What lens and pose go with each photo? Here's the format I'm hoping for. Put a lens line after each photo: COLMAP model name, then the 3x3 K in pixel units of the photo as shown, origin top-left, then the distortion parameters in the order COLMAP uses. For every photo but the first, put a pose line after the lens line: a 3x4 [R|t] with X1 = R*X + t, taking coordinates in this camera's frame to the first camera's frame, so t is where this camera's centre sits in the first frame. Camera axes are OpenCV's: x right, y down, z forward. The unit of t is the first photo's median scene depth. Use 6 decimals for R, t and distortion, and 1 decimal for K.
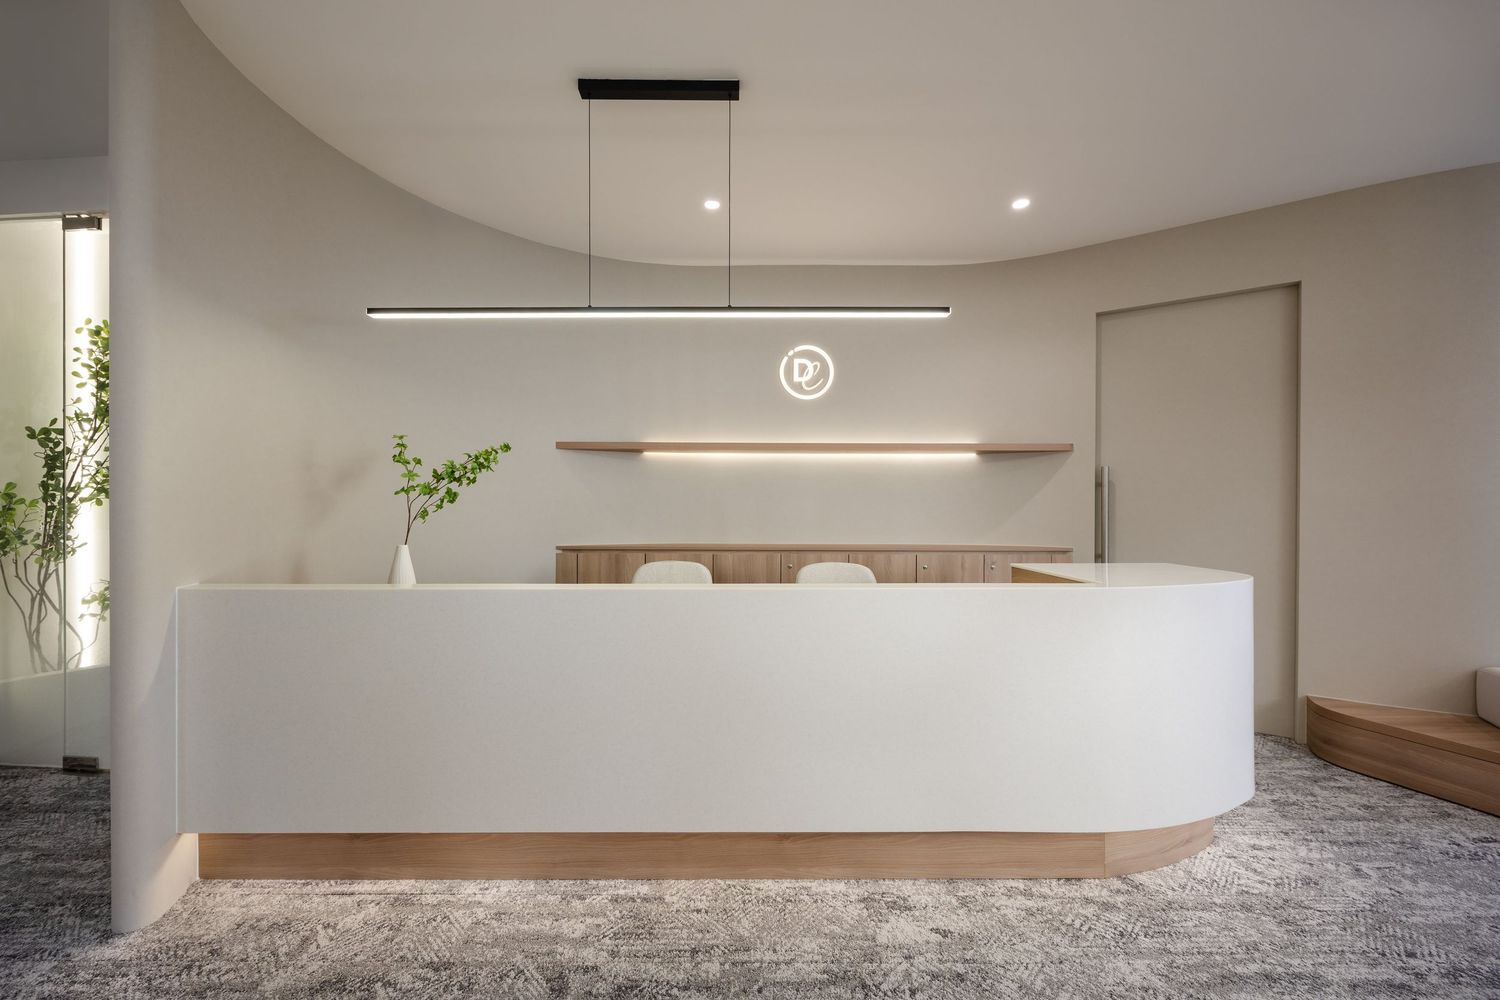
lens RADIAL K [[587.6, 0, 738.7], [0, 587.6, 503.4], [0, 0, 1]] dist [0.001218, -0.000022]
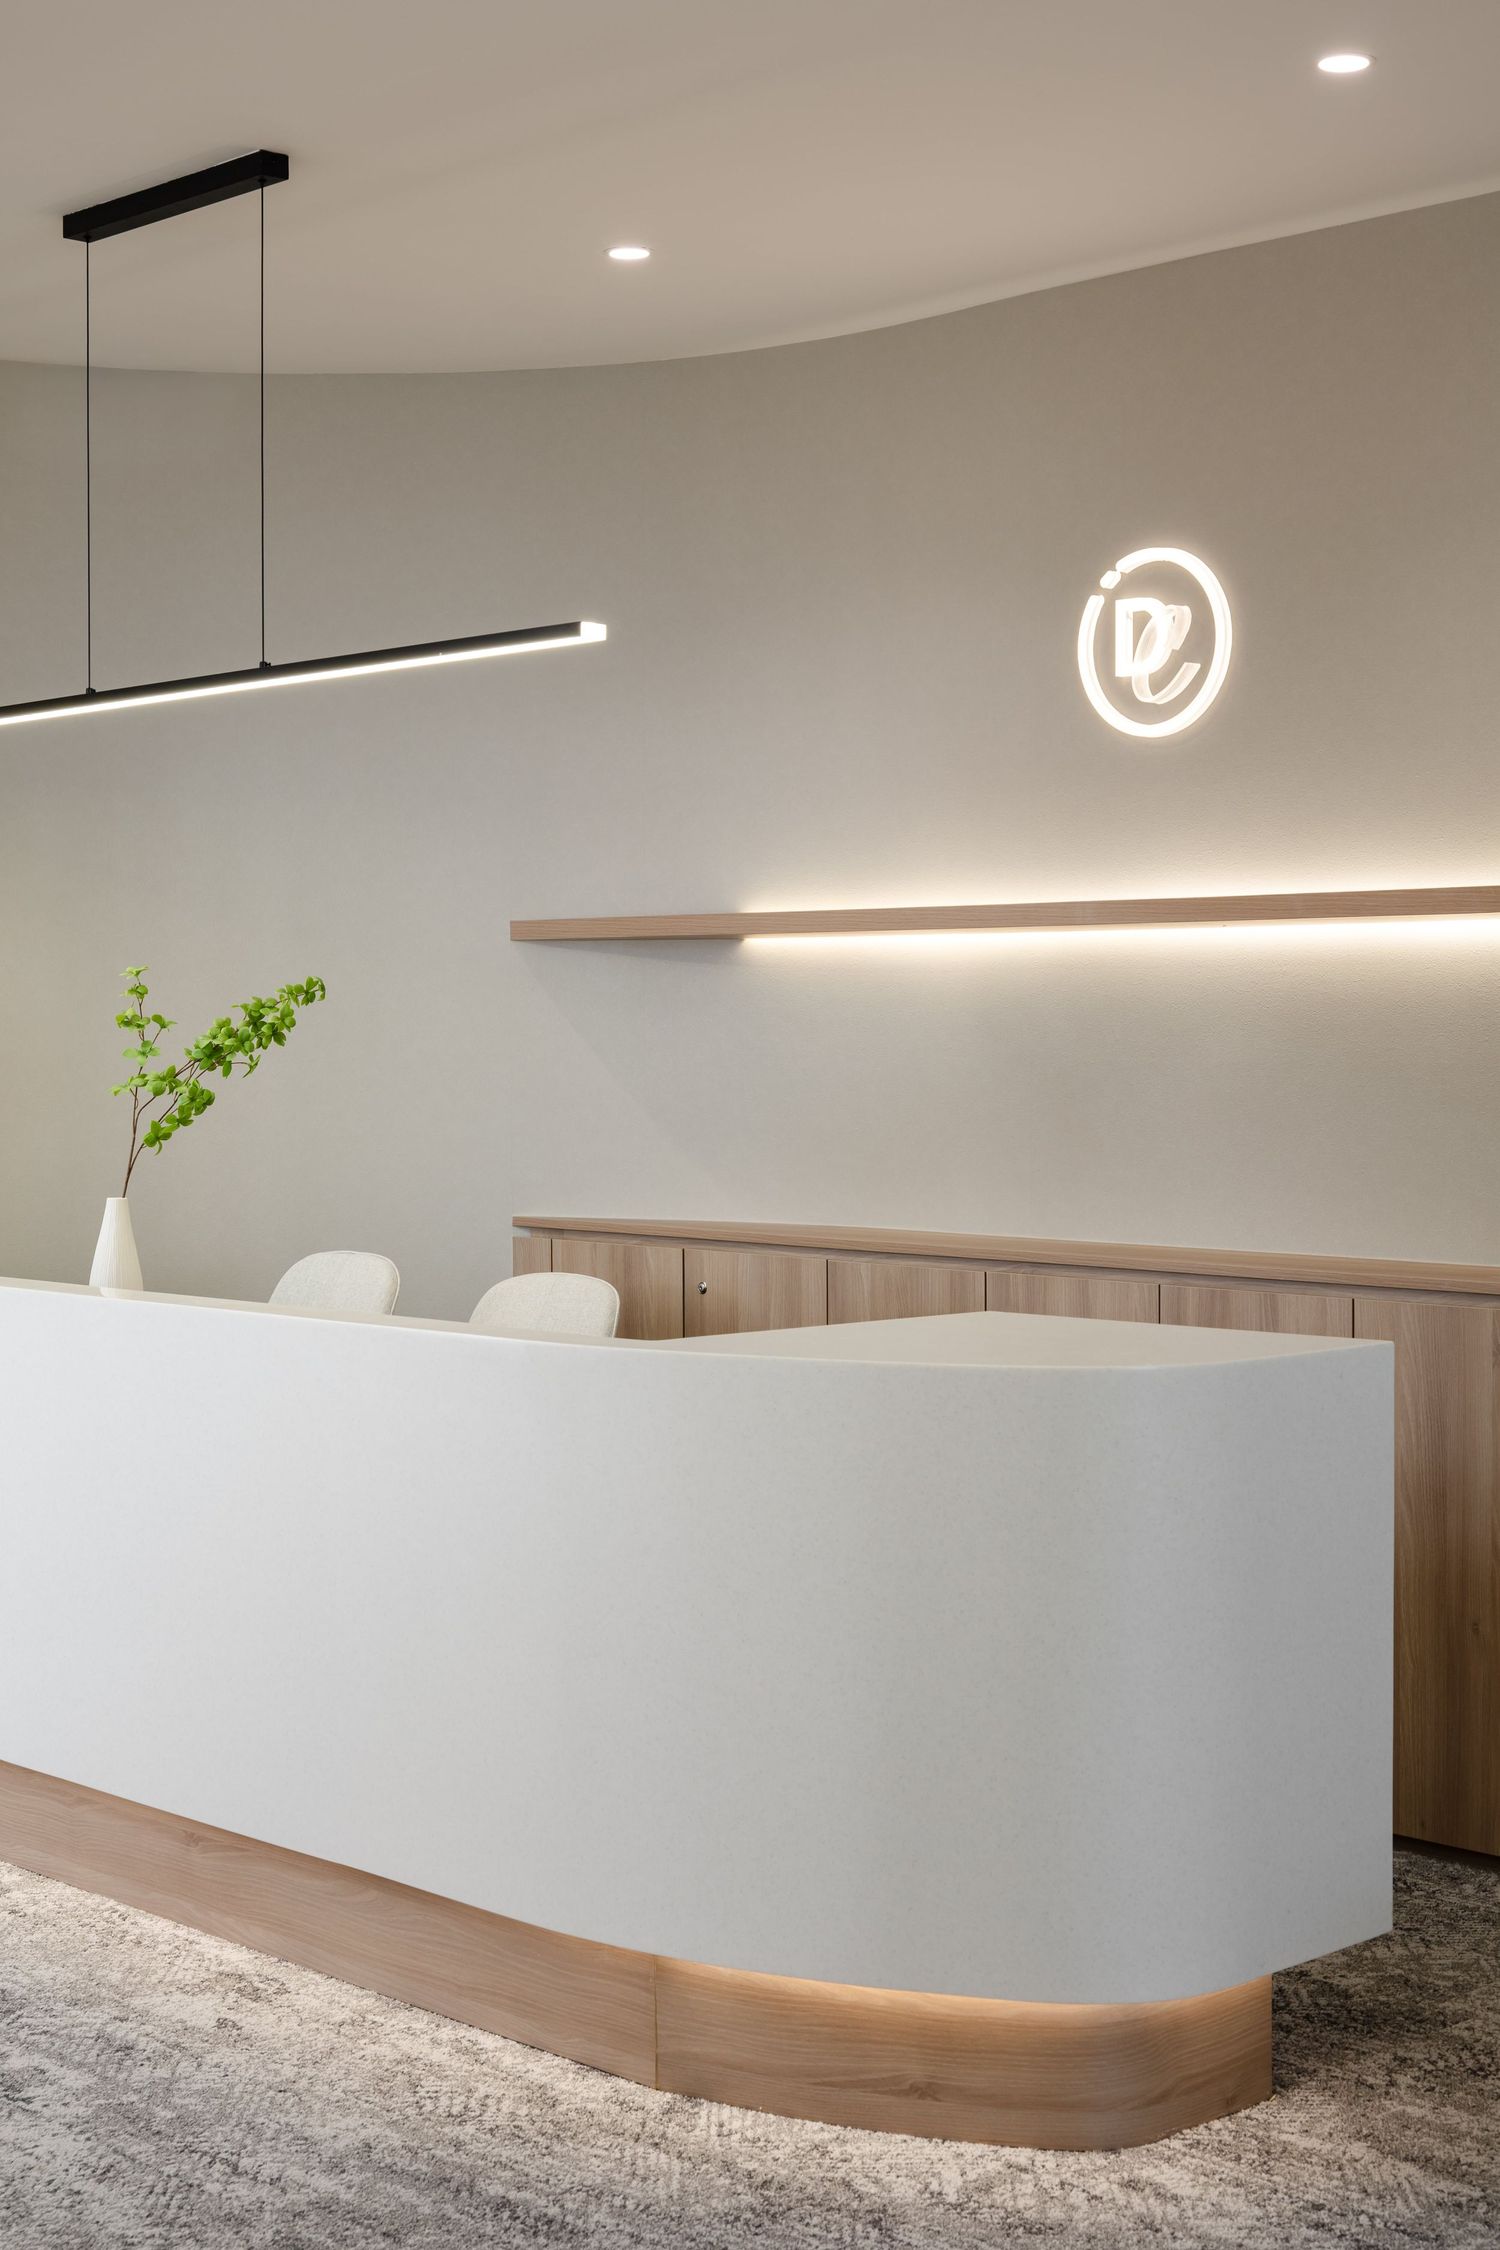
lens RADIAL K [[3227.6, 0, 763.3], [0, 3227.6, 1066.9], [0, 0, 1]] dist [-0.024196, 0.000000]
pose [[0.690005, 0.003780, -0.723794, 1.838980], [0.005041, 0.999937, 0.010028, -0.056644], [0.723787, -0.010569, 0.689943, -0.354469]]
